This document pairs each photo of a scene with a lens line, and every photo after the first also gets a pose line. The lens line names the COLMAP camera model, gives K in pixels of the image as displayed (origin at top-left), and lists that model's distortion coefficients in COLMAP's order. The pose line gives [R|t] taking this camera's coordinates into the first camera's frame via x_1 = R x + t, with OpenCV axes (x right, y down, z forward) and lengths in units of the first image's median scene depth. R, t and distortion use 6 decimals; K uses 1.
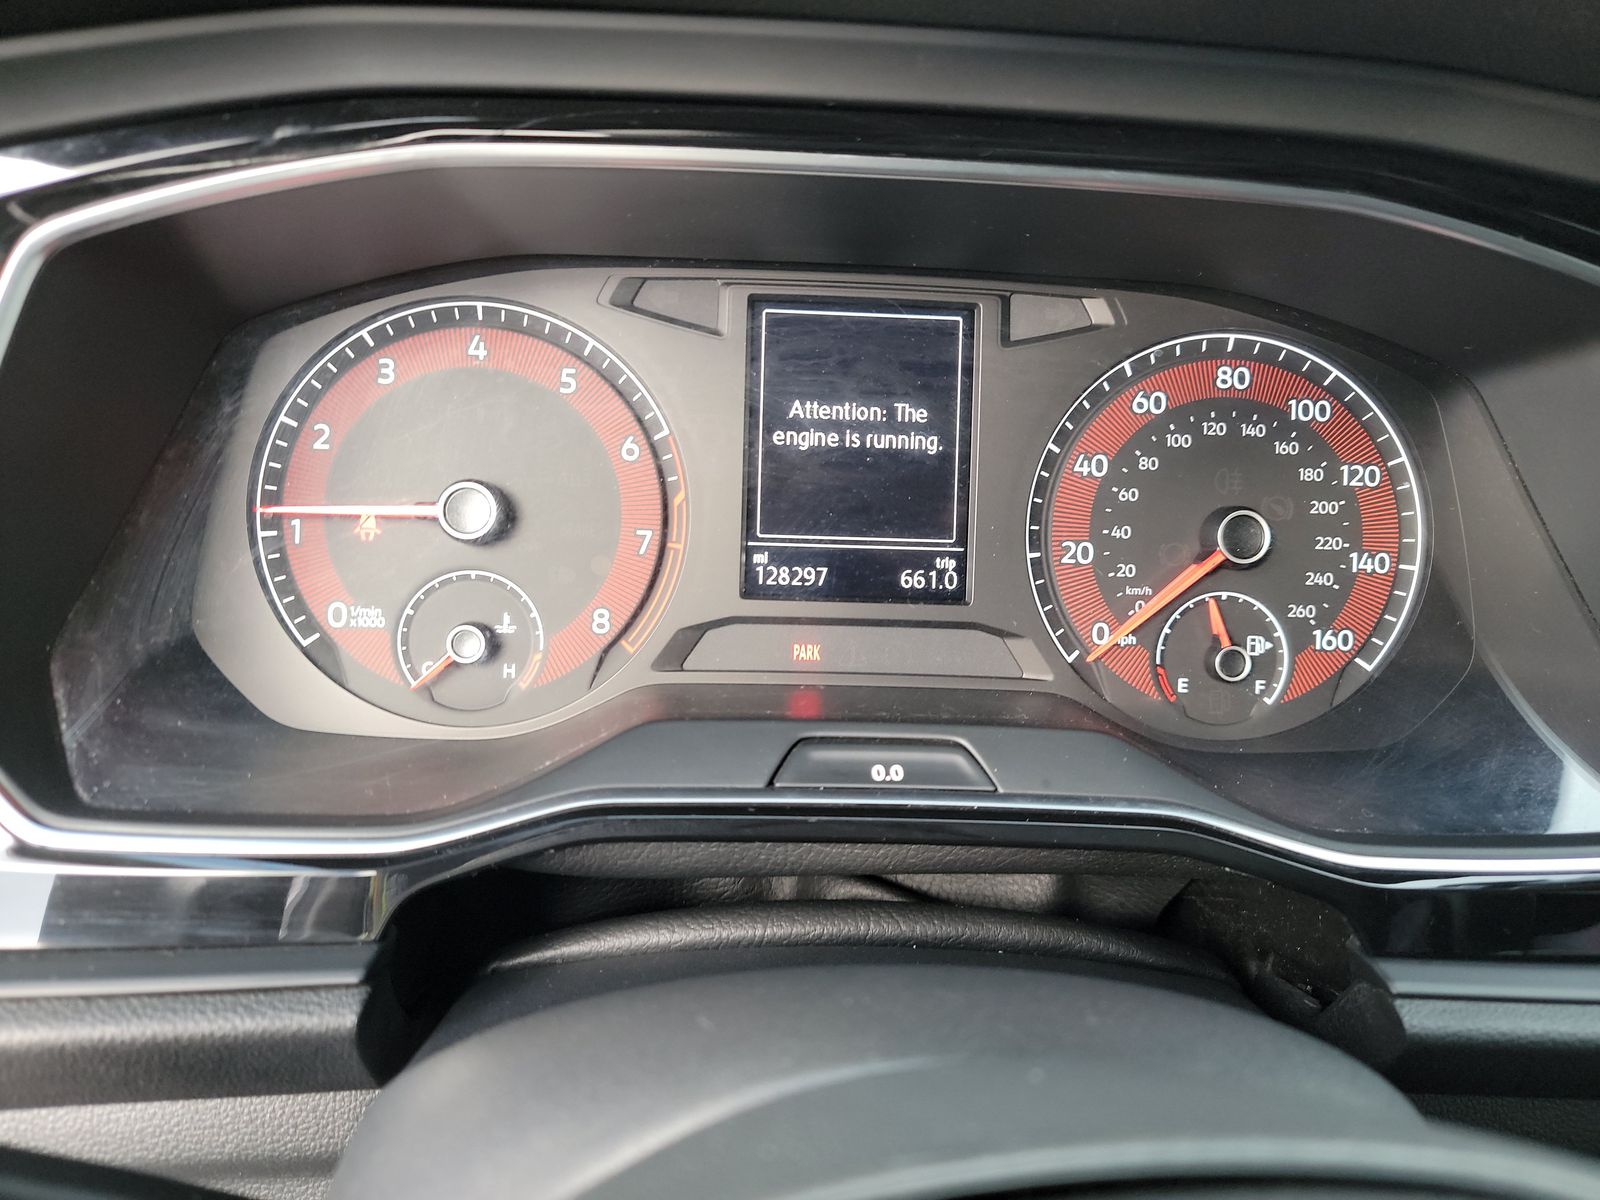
lens RADIAL K [[1140.4, 0, 800.0], [0, 1140.4, 600.0], [0, 0, 1]] dist [0.007435, -0.024799]
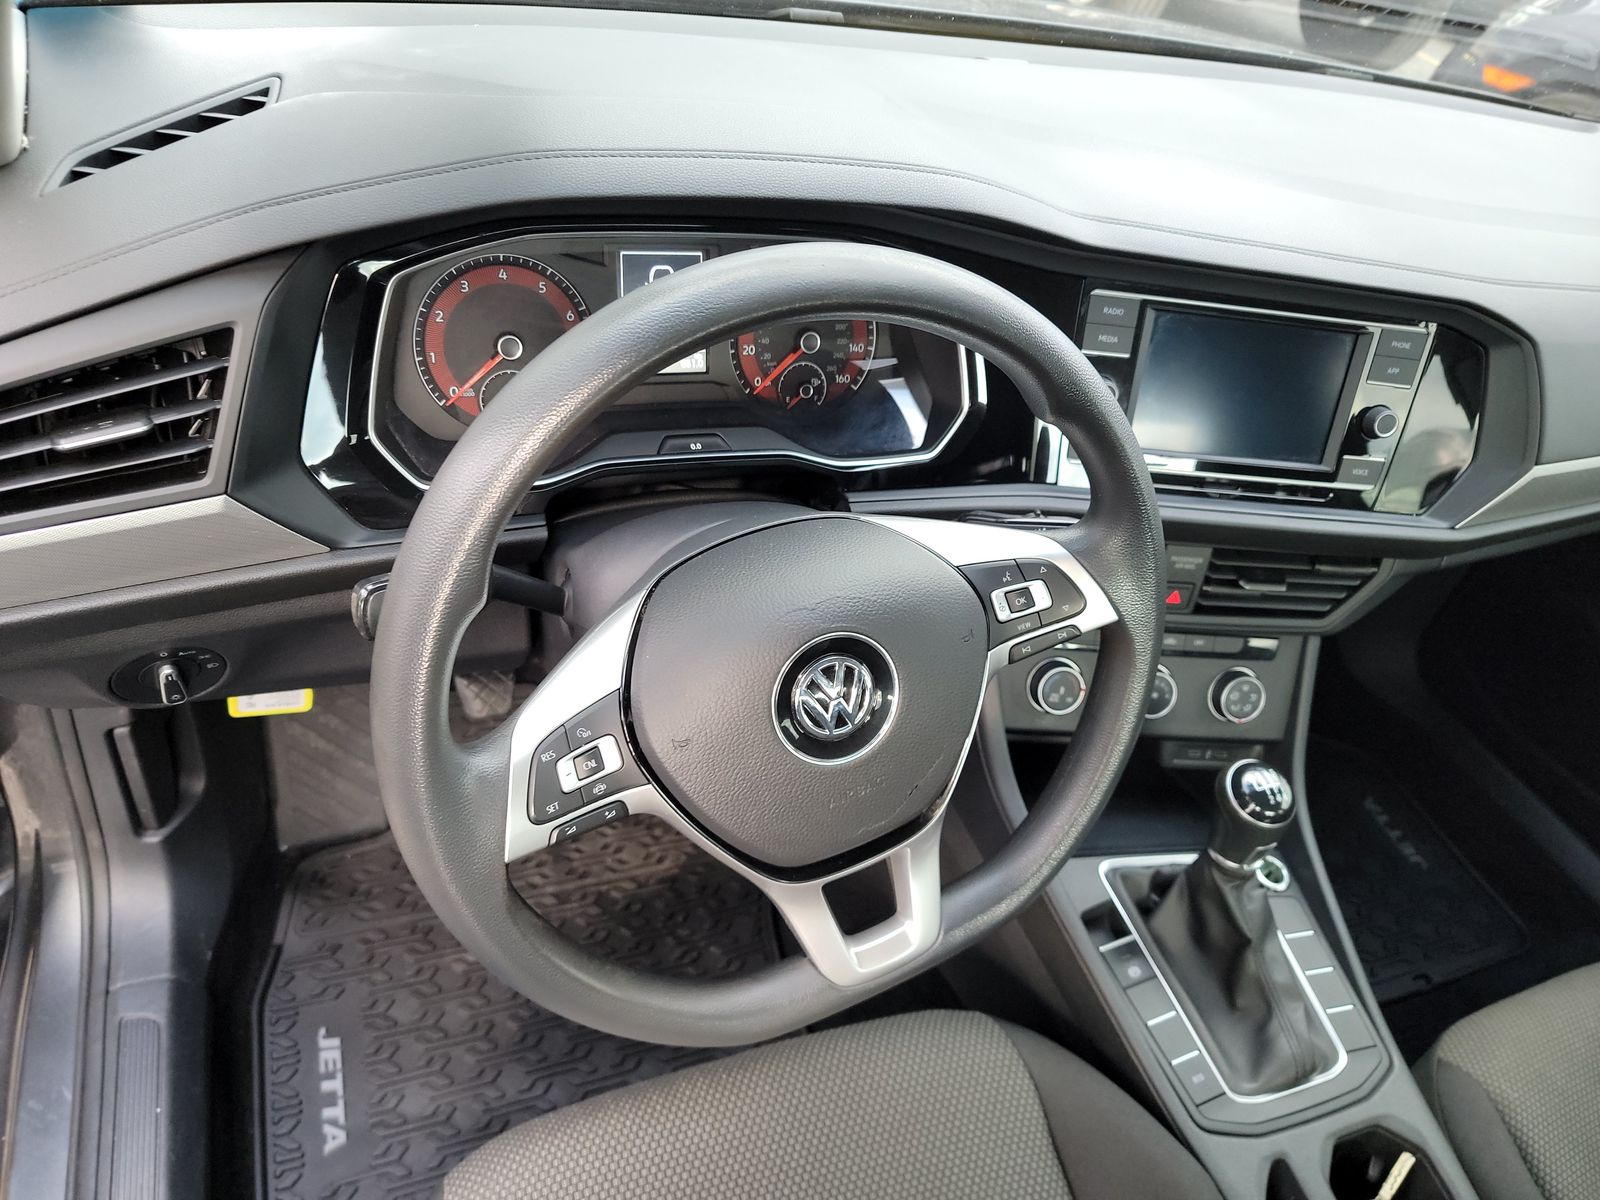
lens RADIAL K [[1079.4, 0, 800.0], [0, 1079.4, 600.0], [0, 0, 1]] dist [0.005055, 0.000902]
pose [[0.942654, -0.115554, 0.313129, -0.473075], [0.001555, 0.939668, 0.342085, -0.345821], [-0.333767, -0.321981, 0.885962, -1.365232]]
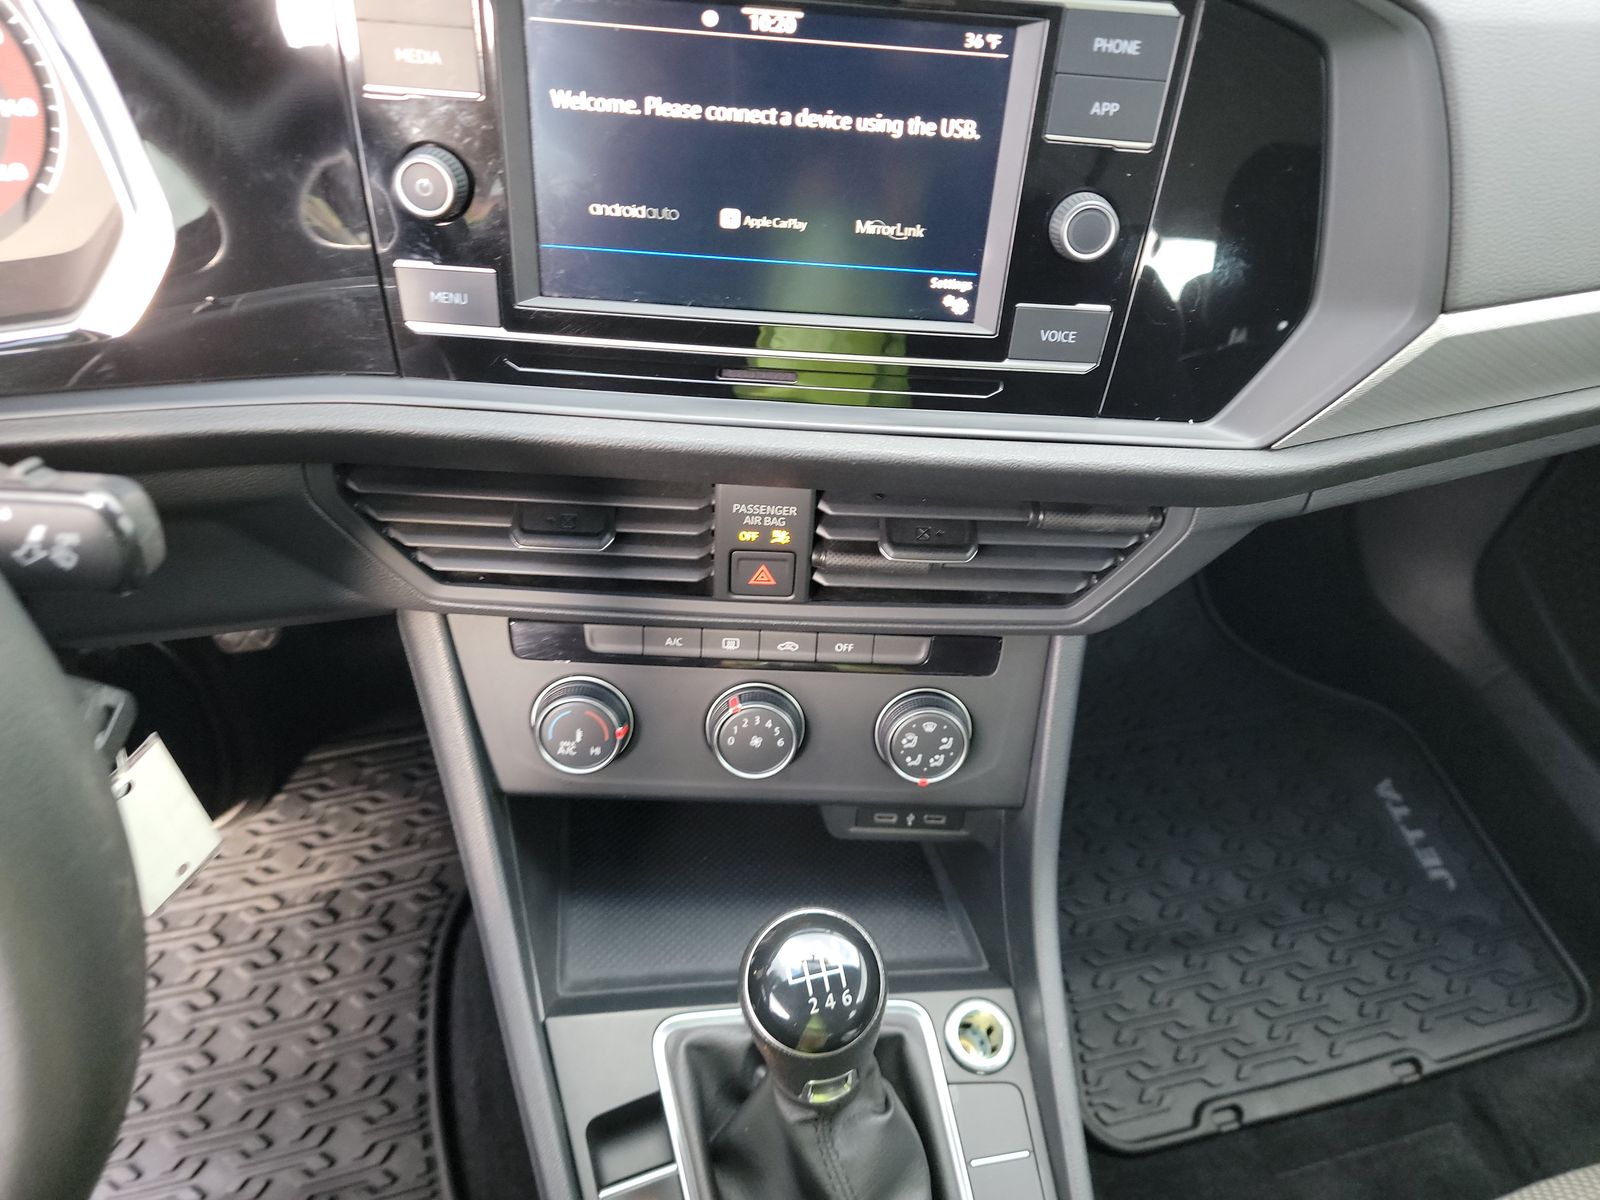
lens RADIAL K [[1140.4, 0, 800.0], [0, 1140.4, 600.0], [0, 0, 1]] dist [0.007435, -0.024799]
pose [[0.973564, -0.154958, 0.167812, 0.290496], [0.059619, 0.881608, 0.468202, -0.229783], [-0.220496, -0.445819, 0.867541, -1.002824]]
